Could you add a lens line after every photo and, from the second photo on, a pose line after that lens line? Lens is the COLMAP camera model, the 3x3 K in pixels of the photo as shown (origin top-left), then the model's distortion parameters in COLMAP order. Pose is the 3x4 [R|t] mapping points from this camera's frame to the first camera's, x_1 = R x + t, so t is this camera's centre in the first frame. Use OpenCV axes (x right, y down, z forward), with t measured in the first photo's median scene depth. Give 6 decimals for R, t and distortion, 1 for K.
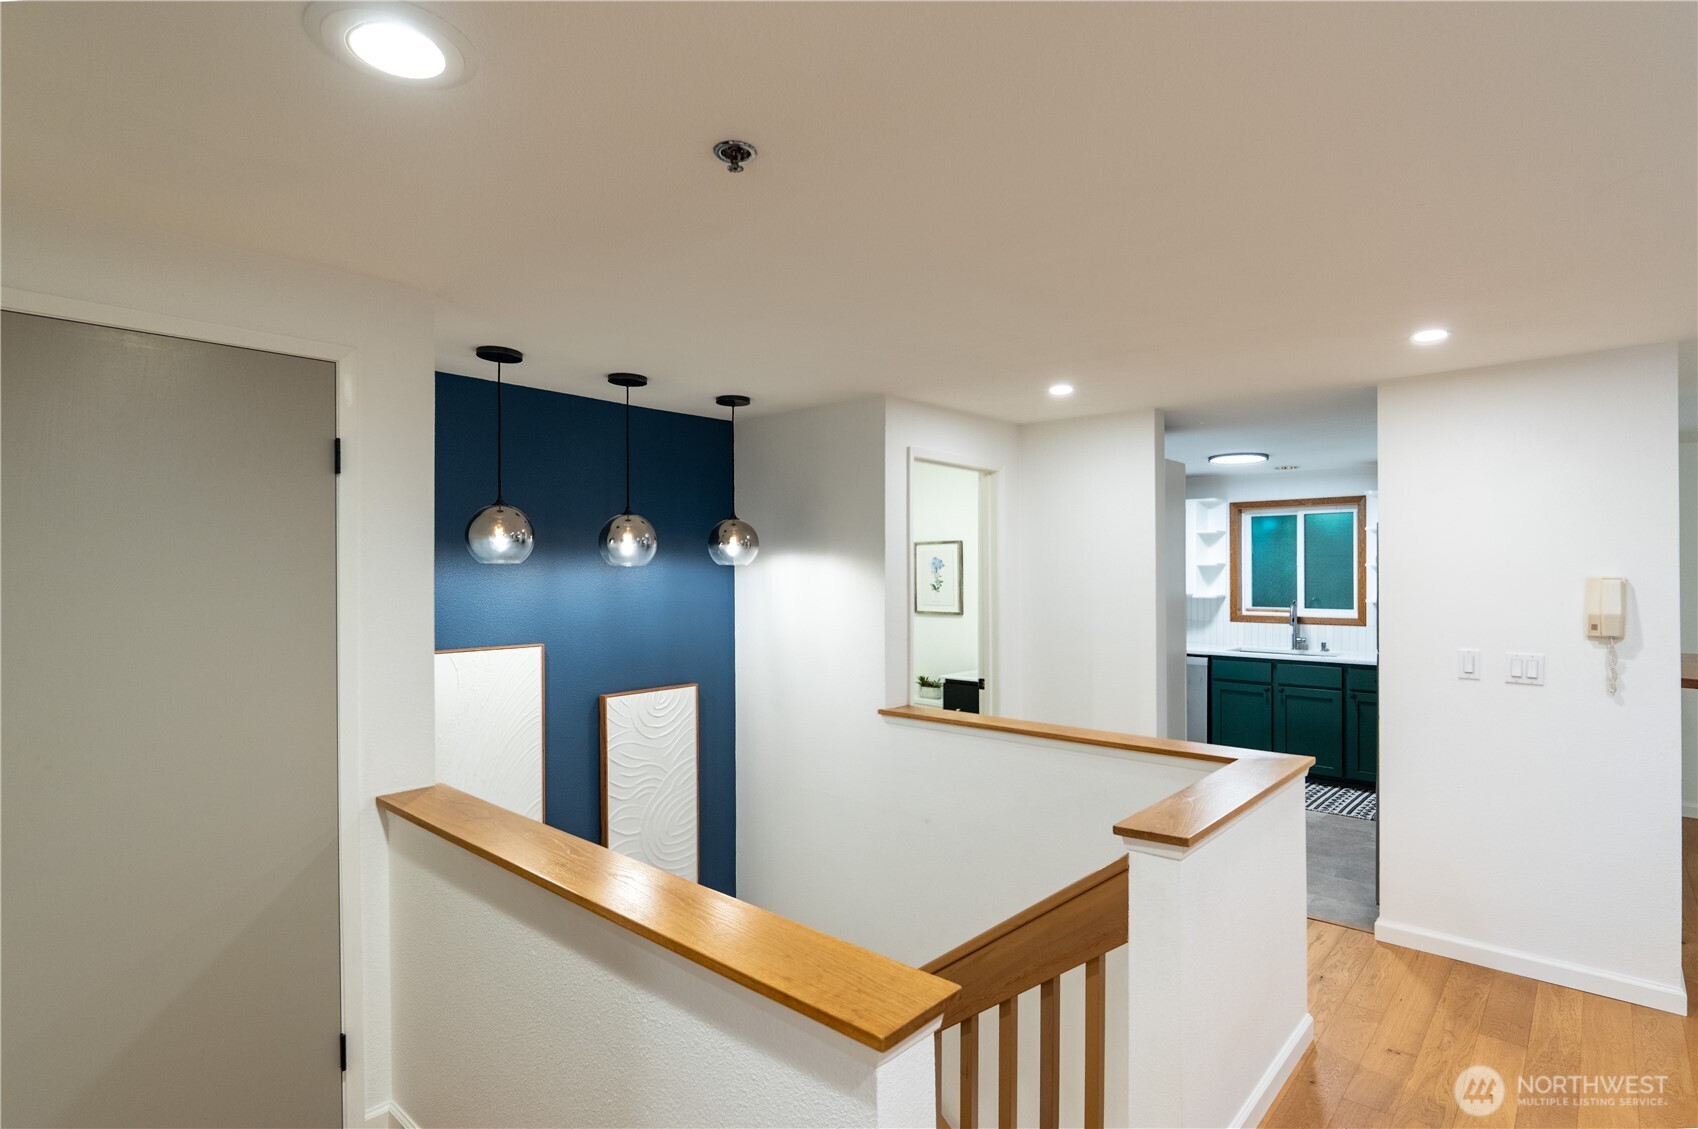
lens RADIAL K [[840.1, 0, 867.3], [0, 840.1, 570.0], [0, 0, 1]] dist [-0.007513, -0.000773]
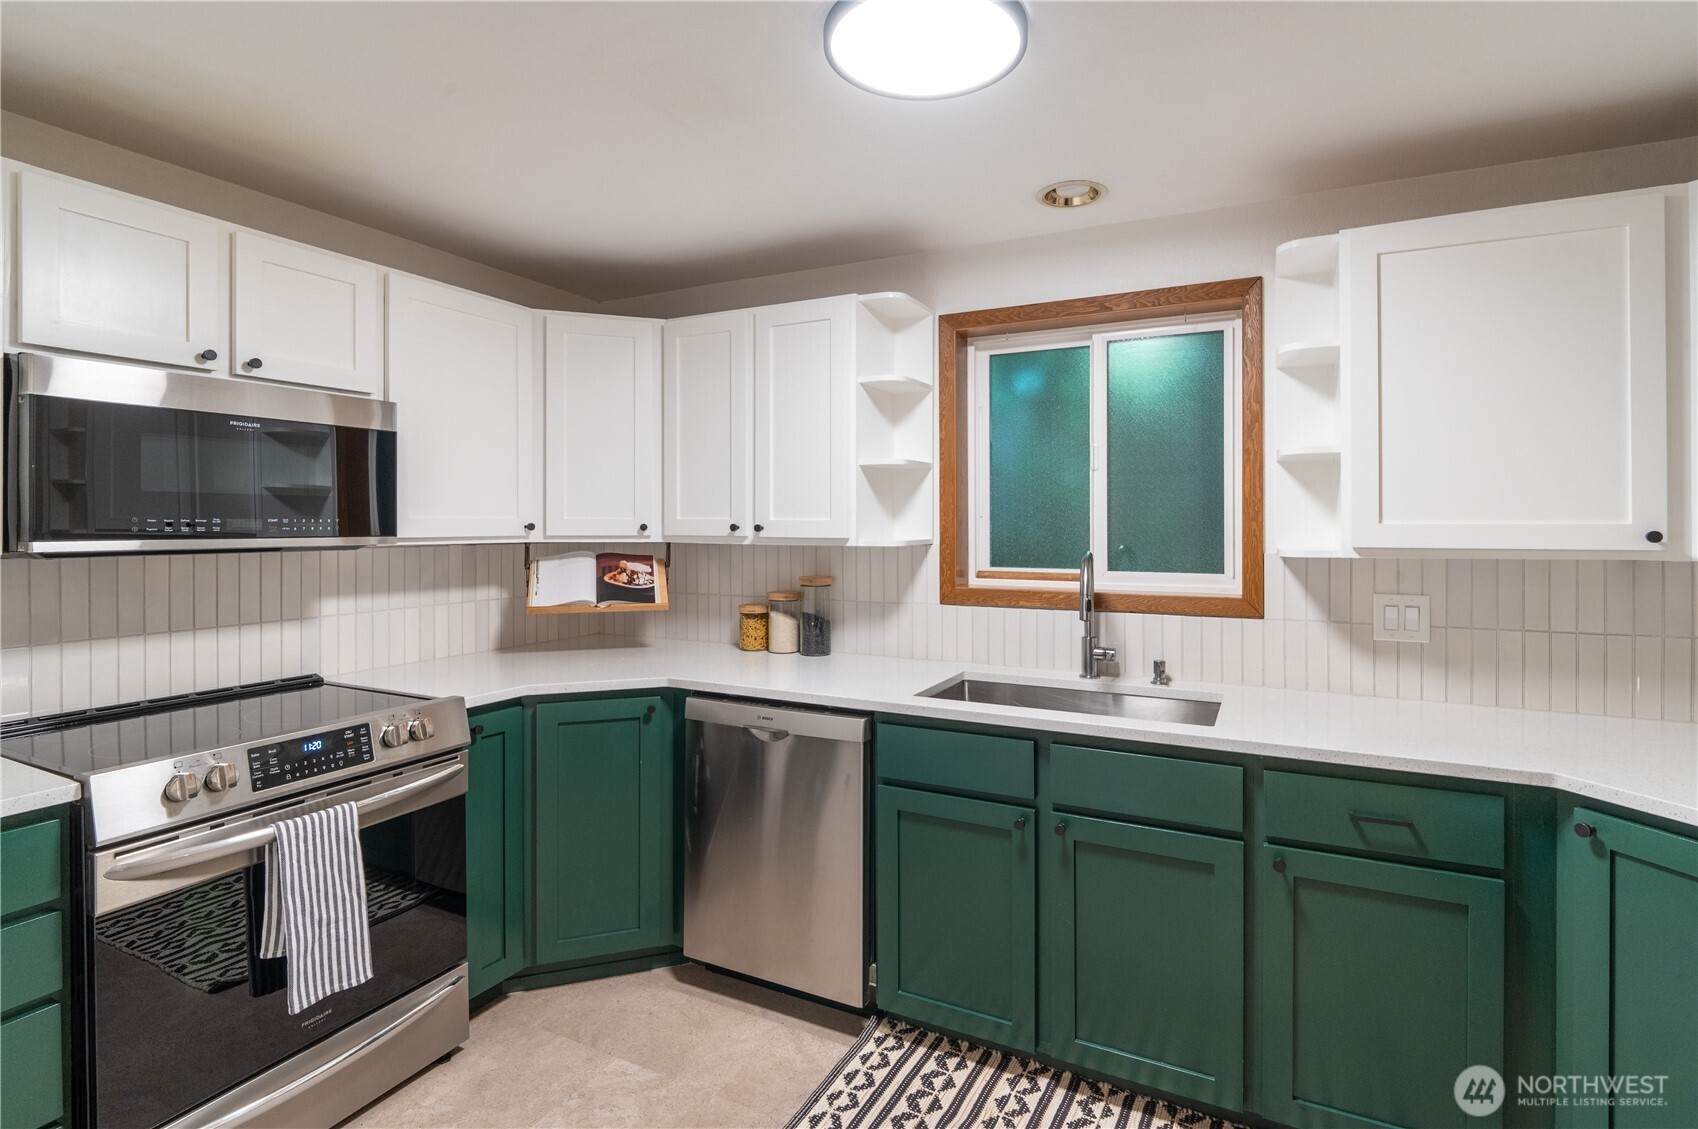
lens RADIAL K [[810.0, 0, 852.2], [0, 810.0, 528.9], [0, 0, 1]] dist [-0.000065, -0.001016]
pose [[0.972831, -0.003738, 0.231486, 0.309008], [0.000958, 0.999926, 0.012119, 0.020438], [-0.231514, -0.011568, 0.972763, 0.645480]]
